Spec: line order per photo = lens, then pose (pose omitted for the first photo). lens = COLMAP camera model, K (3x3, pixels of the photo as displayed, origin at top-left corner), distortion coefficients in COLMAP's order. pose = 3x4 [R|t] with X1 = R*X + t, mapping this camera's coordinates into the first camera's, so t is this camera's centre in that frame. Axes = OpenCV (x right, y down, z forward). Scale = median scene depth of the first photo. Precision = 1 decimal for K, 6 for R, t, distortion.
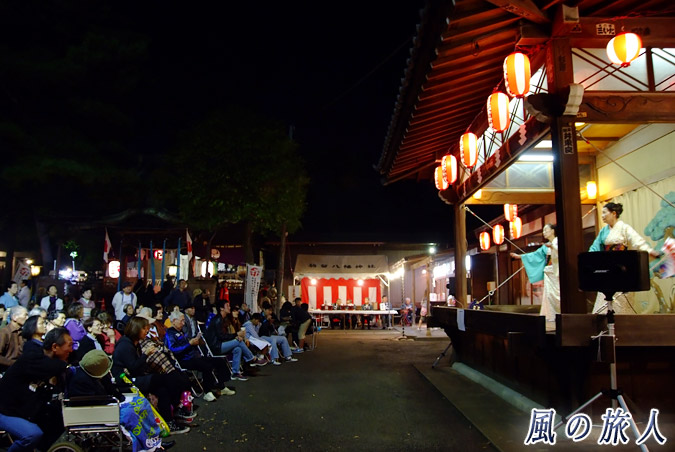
lens RADIAL K [[553.9, 0, 337.5], [0, 553.9, 226.0], [0, 0, 1]] dist [-0.014995, -0.004949]
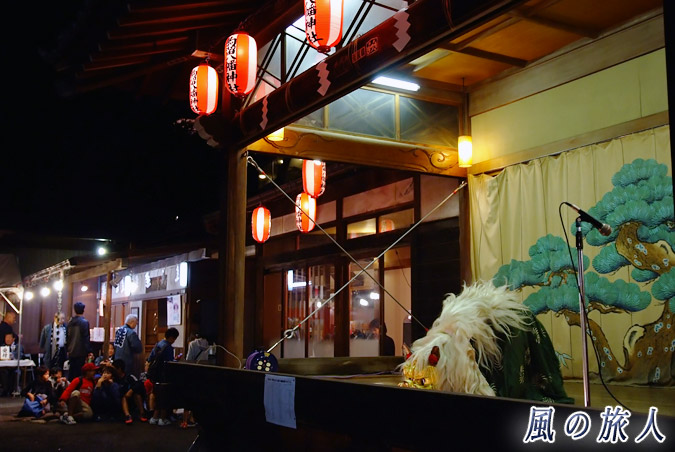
lens RADIAL K [[768.1, 0, 337.5], [0, 768.1, 226.0], [0, 0, 1]] dist [-0.016396, 0.010057]
pose [[0.859803, 0.076978, 0.504791, -0.036932], [-0.074045, 0.996918, -0.025905, 0.038380], [-0.505229, -0.015104, 0.862853, 0.378244]]
